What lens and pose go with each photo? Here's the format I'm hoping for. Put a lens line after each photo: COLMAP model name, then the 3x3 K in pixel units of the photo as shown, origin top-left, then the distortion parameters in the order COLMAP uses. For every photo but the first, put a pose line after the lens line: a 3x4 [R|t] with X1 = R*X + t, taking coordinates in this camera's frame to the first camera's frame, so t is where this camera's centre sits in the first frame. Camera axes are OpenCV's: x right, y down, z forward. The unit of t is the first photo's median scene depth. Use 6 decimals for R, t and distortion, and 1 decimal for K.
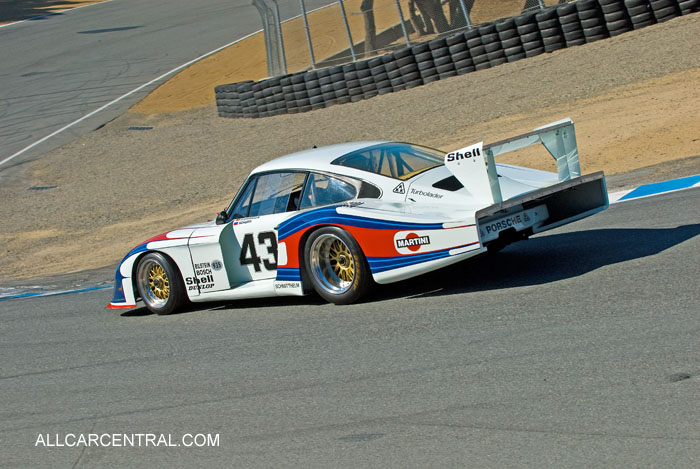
lens RADIAL K [[2077.2, 0, 350.1], [0, 2077.2, 234.2], [0, 0, 1]] dist [-0.381382, 0.000000]
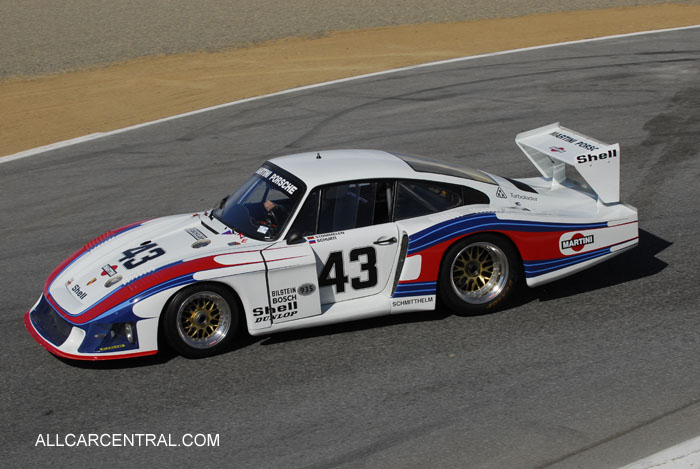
lens RADIAL K [[2077.2, 0, 349.3], [0, 2077.2, 233.5], [0, 0, 1]] dist [-0.381382, 0.000000]
pose [[0.476560, -0.045034, 0.877988, -0.870969], [0.065025, 0.997757, 0.015882, -0.022785], [-0.876734, 0.049523, 0.478419, 0.579599]]
